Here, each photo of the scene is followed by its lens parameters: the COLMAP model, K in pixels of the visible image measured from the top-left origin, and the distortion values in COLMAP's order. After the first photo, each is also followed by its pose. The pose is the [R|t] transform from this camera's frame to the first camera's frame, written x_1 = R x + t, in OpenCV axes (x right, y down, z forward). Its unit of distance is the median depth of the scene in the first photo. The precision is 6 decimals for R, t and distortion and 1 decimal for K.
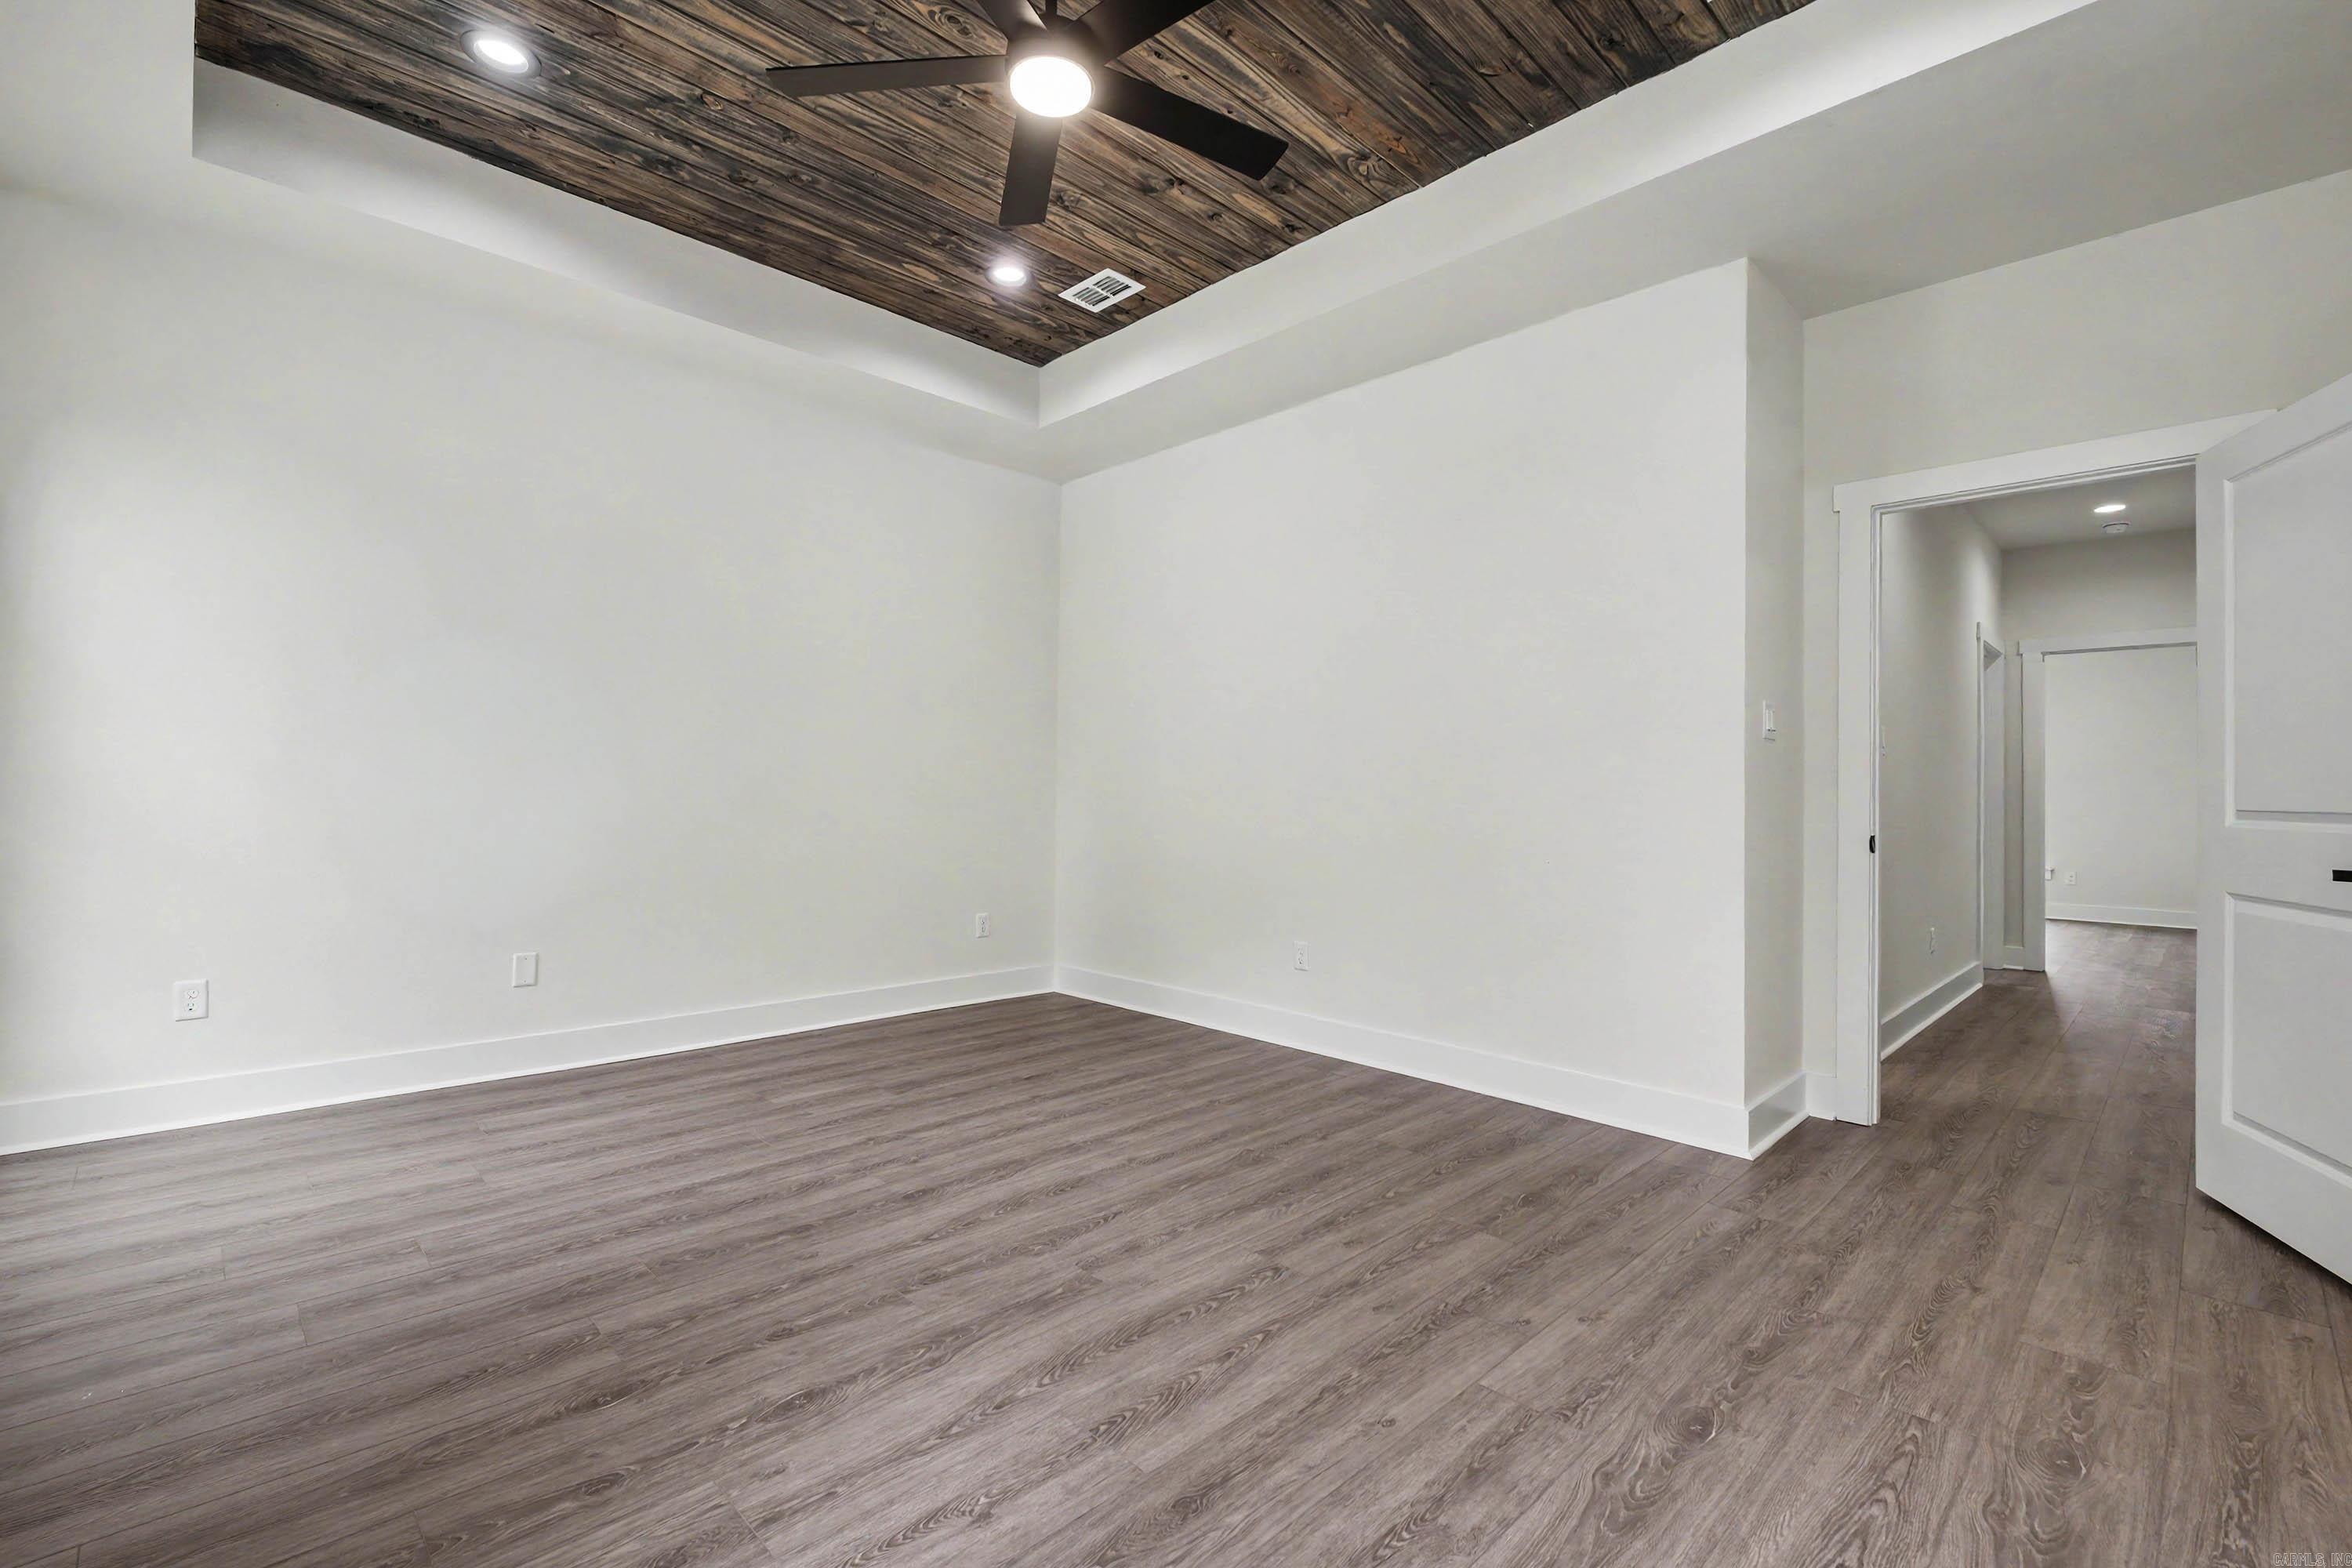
lens RADIAL K [[1023.3, 0, 1183.0], [0, 1023.3, 796.3], [0, 0, 1]] dist [0.001835, -0.002842]
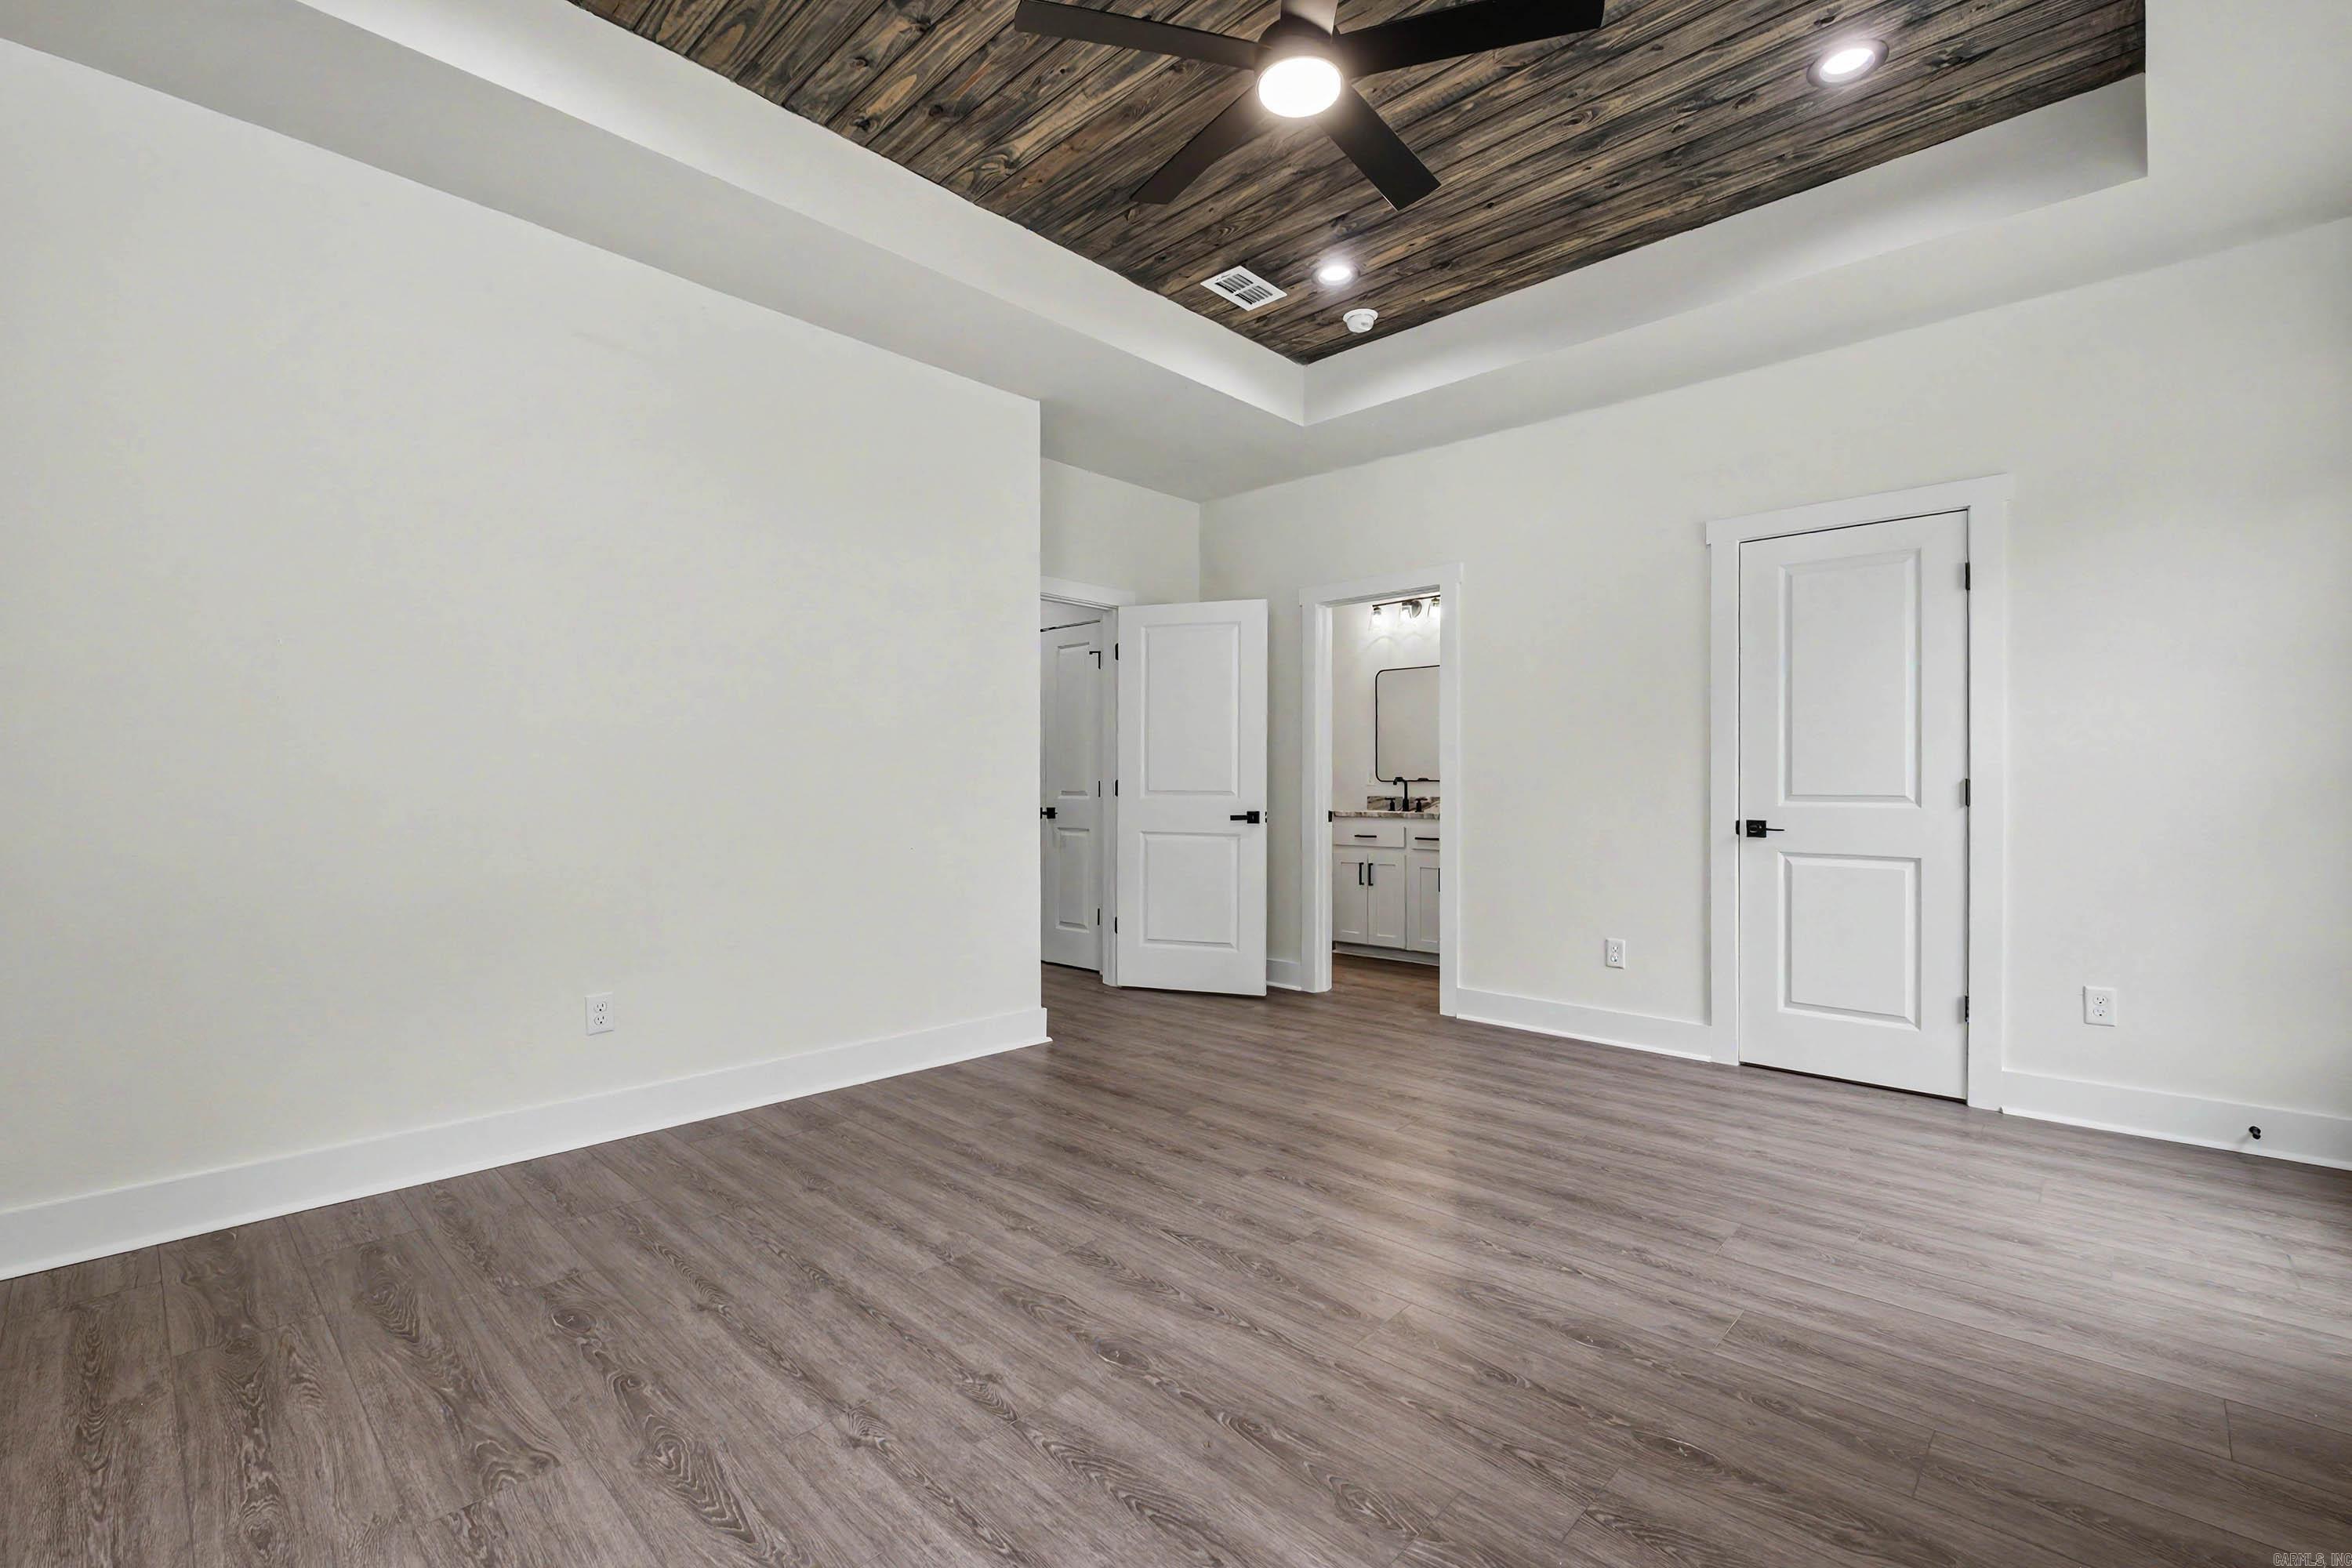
lens RADIAL K [[1023.3, 0, 1182.6], [0, 1023.3, 777.2], [0, 0, 1]] dist [0.001835, -0.002842]
pose [[-0.035043, -0.001837, 0.999384, -0.940872], [0.003555, 0.999992, 0.001962, -0.012147], [-0.999379, 0.003622, -0.035037, 0.949709]]
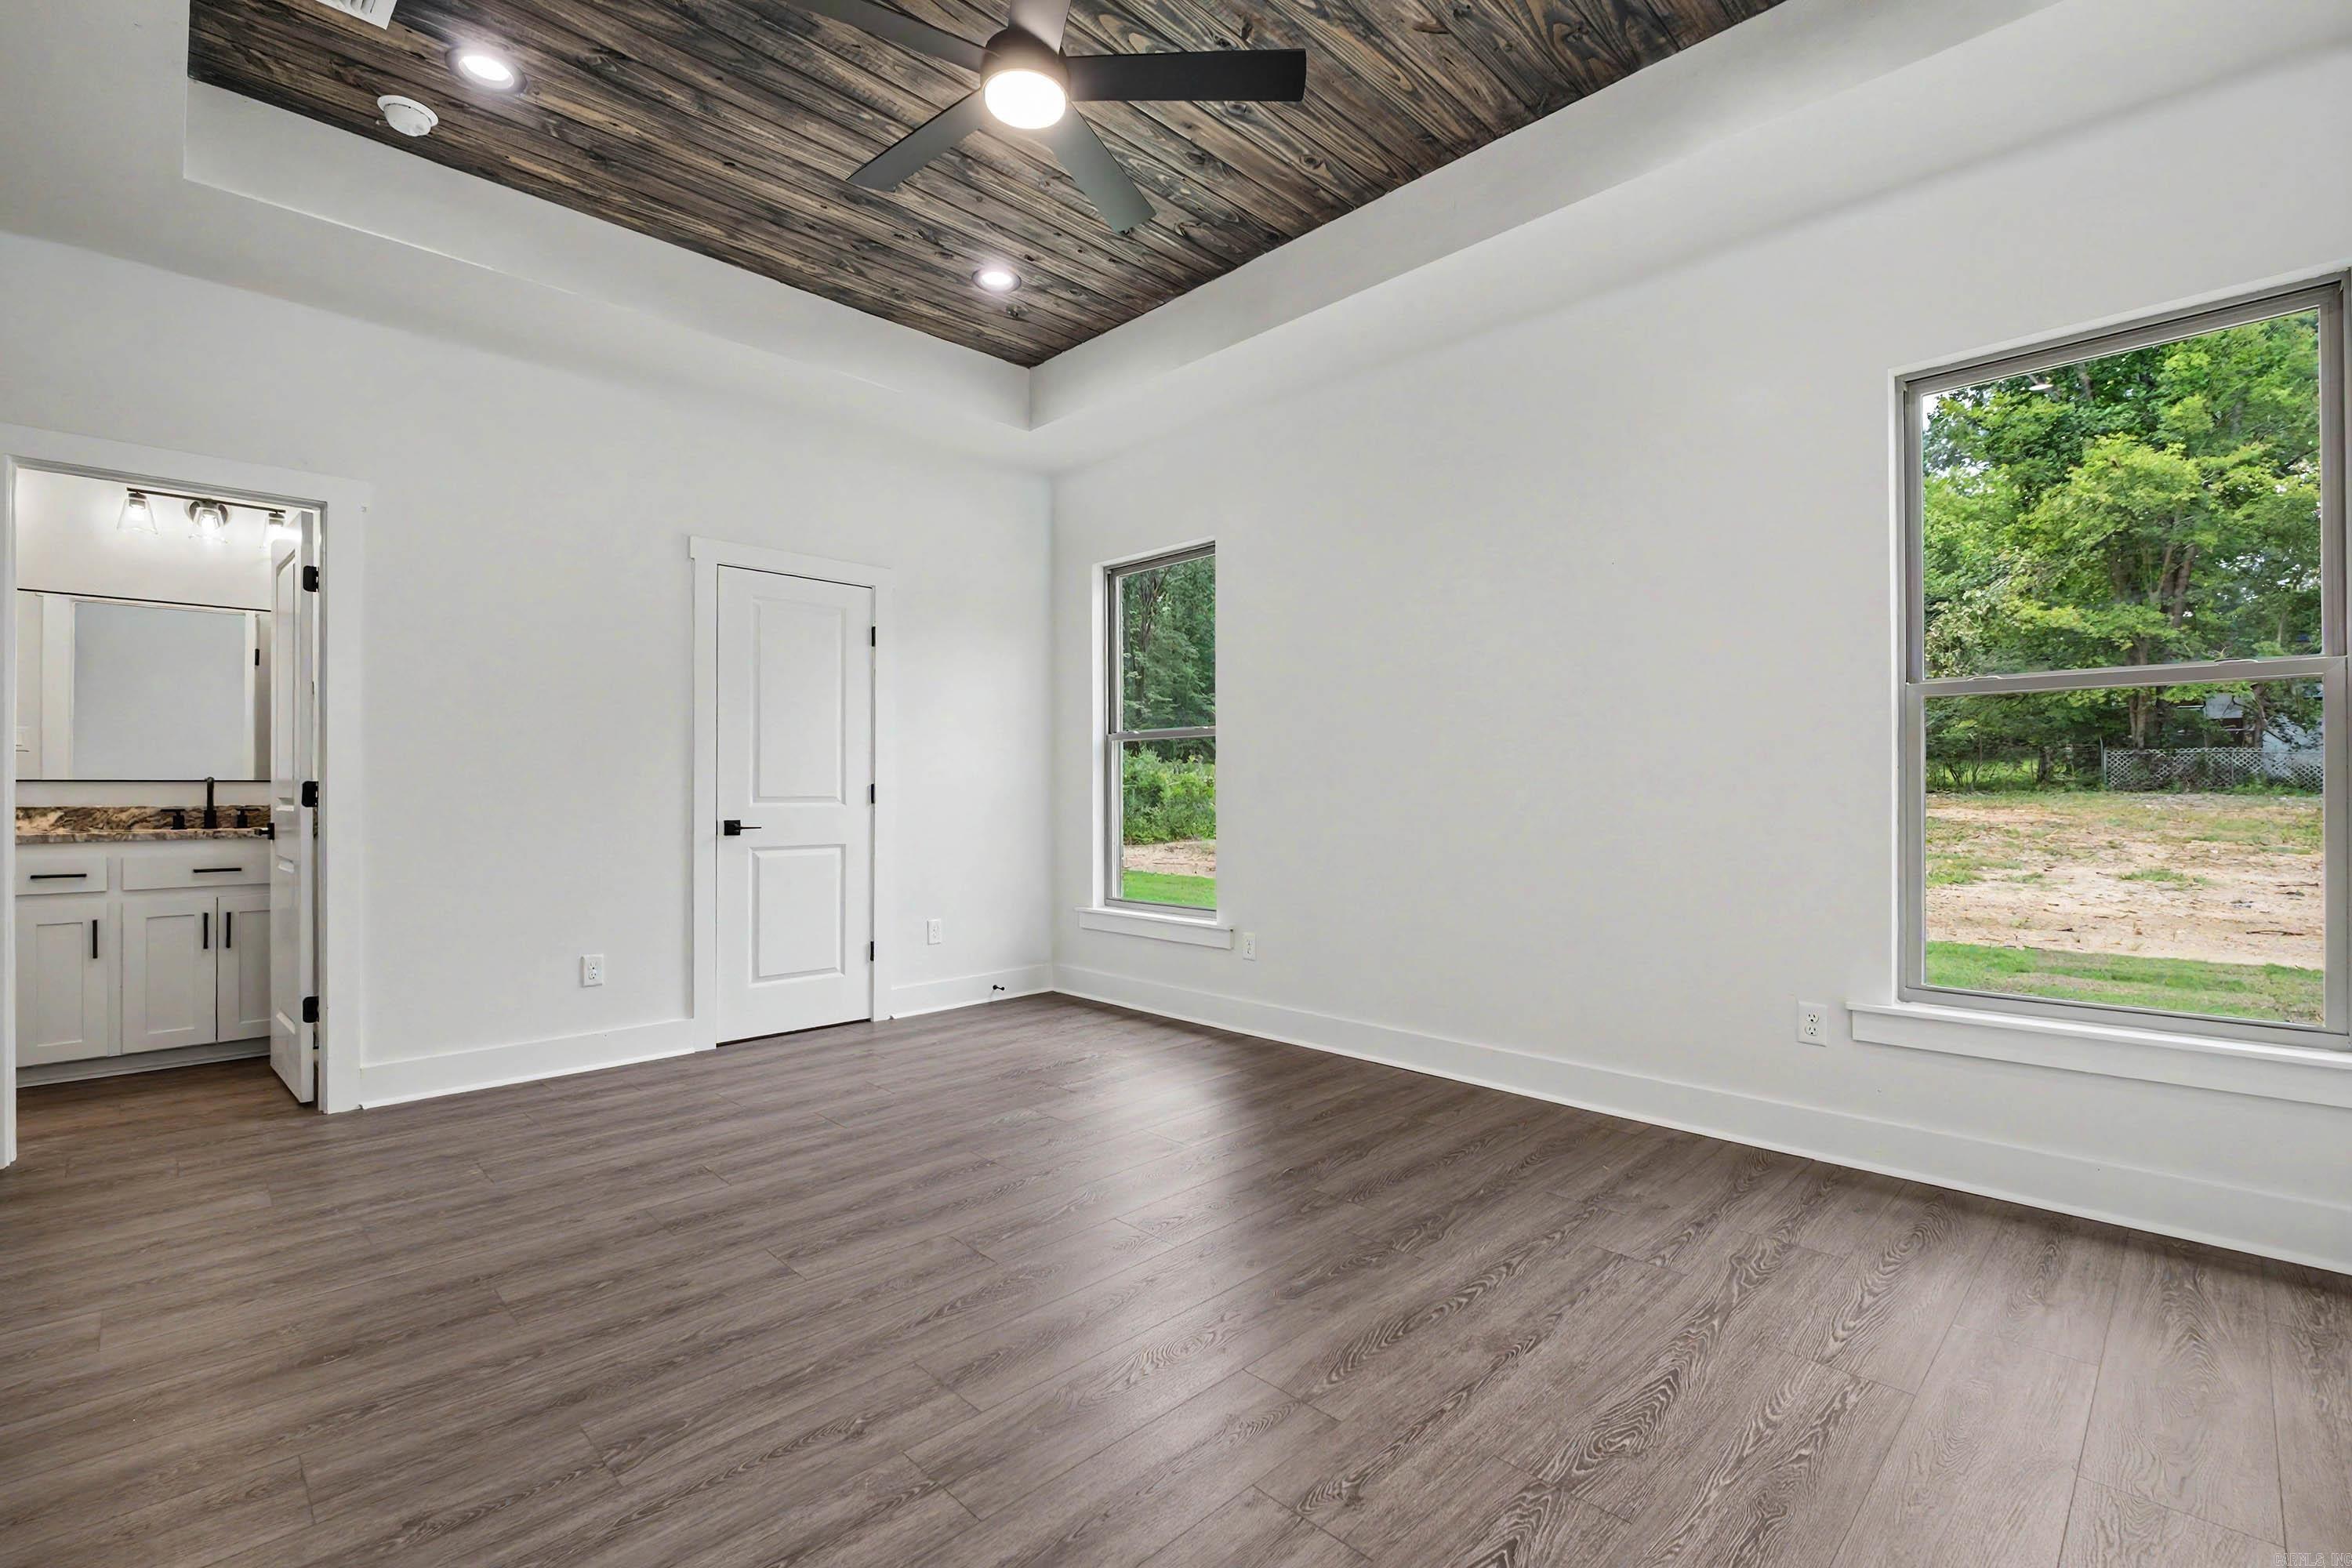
lens RADIAL K [[1023.3, 0, 1178.1], [0, 1023.3, 794.0], [0, 0, 1]] dist [0.001835, -0.002842]
pose [[-0.999921, -0.012267, 0.002865, -0.242392], [-0.012238, 0.999873, 0.010168, -0.012091], [-0.002989, 0.010132, -0.999944, 1.671297]]
